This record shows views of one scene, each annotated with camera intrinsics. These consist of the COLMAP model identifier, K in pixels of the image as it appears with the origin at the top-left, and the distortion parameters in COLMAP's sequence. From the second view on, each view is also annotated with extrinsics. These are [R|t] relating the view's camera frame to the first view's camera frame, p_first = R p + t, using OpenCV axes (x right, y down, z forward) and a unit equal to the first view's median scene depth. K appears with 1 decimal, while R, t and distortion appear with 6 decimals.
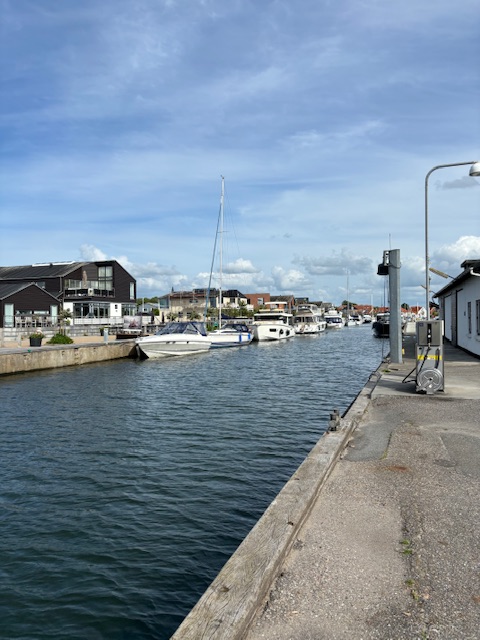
lens RADIAL K [[481.1, 0, 237.3], [0, 481.1, 319.3], [0, 0, 1]] dist [0.044712, -0.010517]
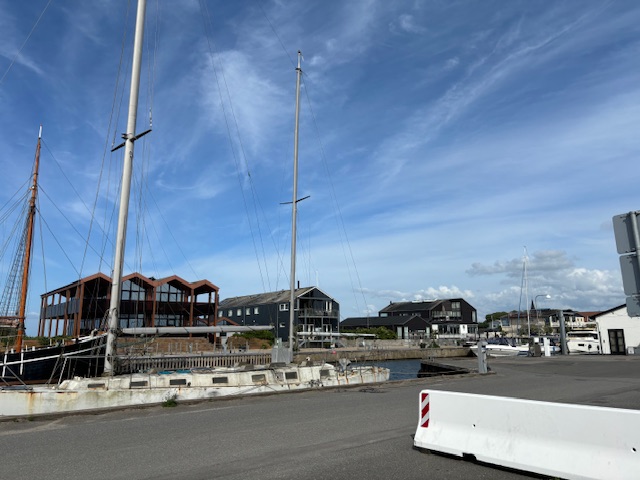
lens RADIAL K [[481.1, 0, 316.8], [0, 481.1, 240.5], [0, 0, 1]] dist [0.044712, -0.010517]
pose [[0.847536, -0.093173, -0.522495, 0.210303], [-0.004859, 0.983066, -0.183185, -0.012826], [0.530715, 0.157795, 0.832732, -0.670216]]
